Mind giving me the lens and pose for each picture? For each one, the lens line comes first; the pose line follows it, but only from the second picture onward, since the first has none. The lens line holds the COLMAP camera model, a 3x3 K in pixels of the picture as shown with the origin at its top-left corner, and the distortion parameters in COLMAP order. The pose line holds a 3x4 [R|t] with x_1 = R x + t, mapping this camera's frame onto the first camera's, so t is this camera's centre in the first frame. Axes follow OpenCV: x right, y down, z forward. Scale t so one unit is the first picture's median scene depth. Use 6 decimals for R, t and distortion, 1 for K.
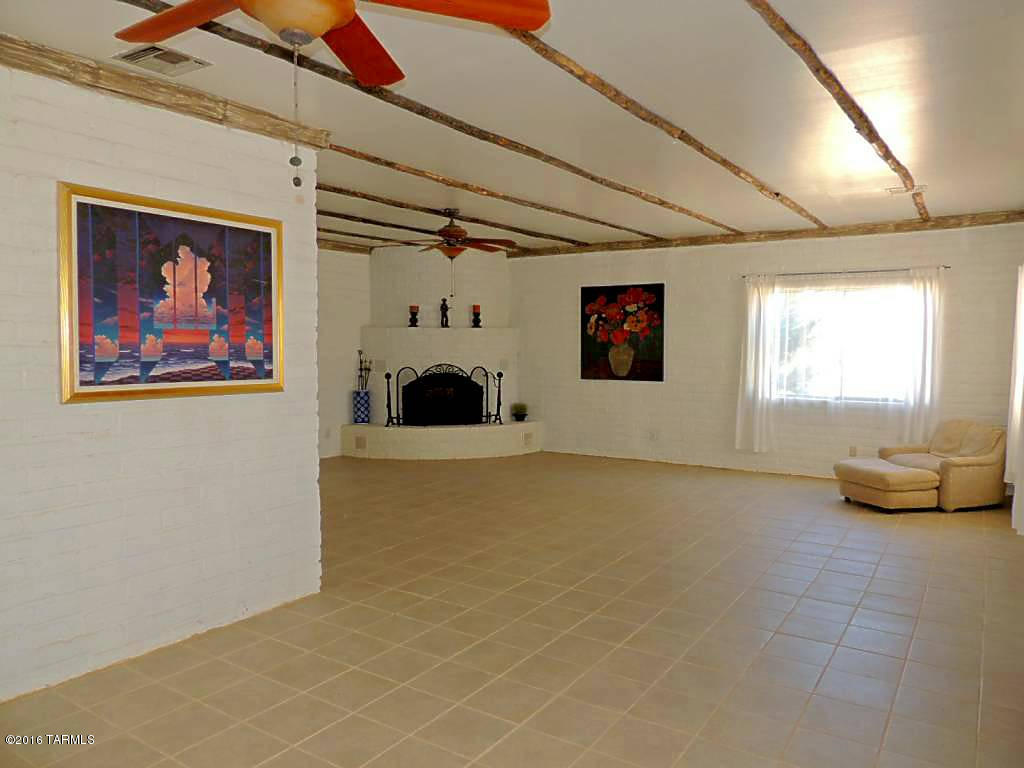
lens RADIAL K [[733.8, 0, 510.4], [0, 733.8, 386.6], [0, 0, 1]] dist [-0.019330, 0.007939]
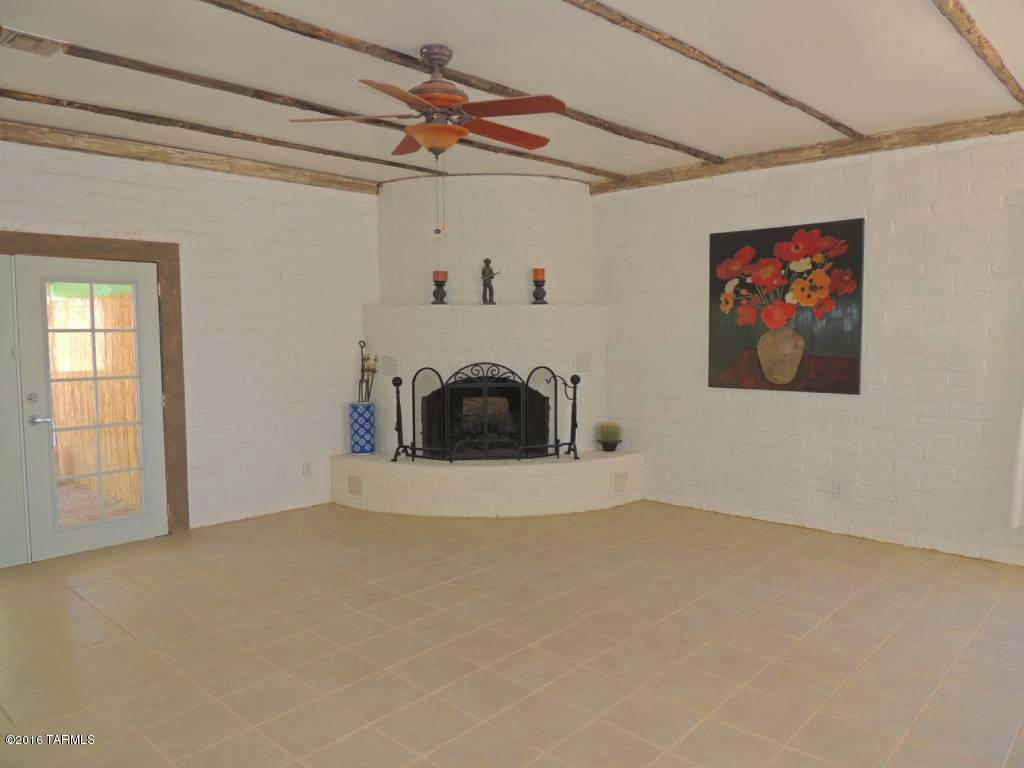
lens RADIAL K [[733.8, 0, 509.6], [0, 733.8, 385.1], [0, 0, 1]] dist [-0.019330, 0.007939]
pose [[0.986083, 0.004835, -0.166181, 0.037655], [-0.002158, 0.999865, 0.016288, -0.023123], [0.166237, -0.015702, 0.985961, 0.409632]]
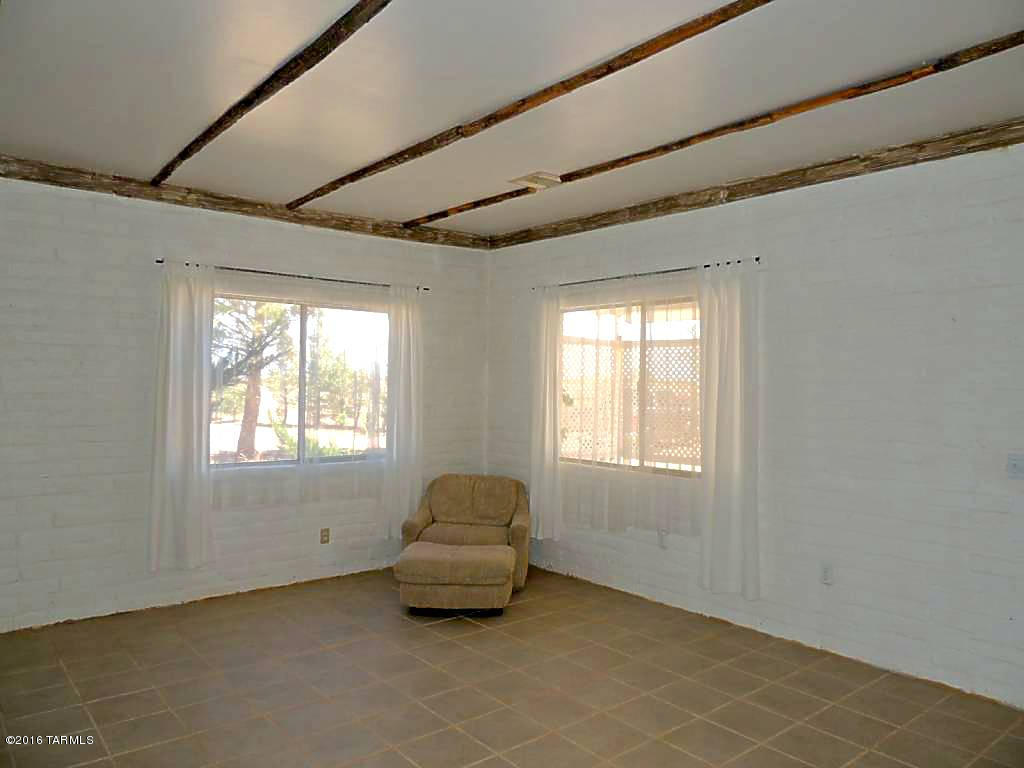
lens RADIAL K [[733.8, 0, 512.7], [0, 733.8, 386.9], [0, 0, 1]] dist [-0.019330, 0.007939]
pose [[0.293101, -0.002369, 0.956079, -0.129417], [0.048766, 0.998732, -0.012475, -0.031989], [-0.954837, 0.050280, 0.292845, 0.549376]]
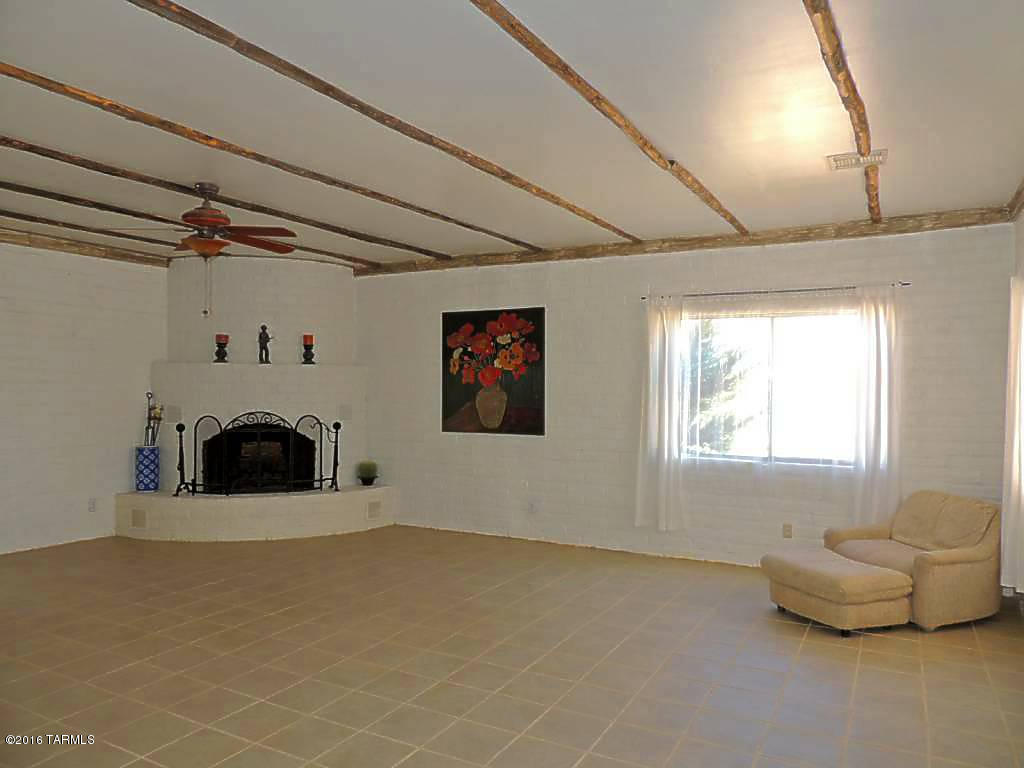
lens RADIAL K [[733.8, 0, 507.3], [0, 733.8, 384.6], [0, 0, 1]] dist [-0.019330, 0.007939]
pose [[0.996841, 0.004908, 0.079265, 0.111383], [0.000054, 0.998047, -0.062472, -0.012091], [-0.079417, 0.062279, 0.994894, 0.244416]]
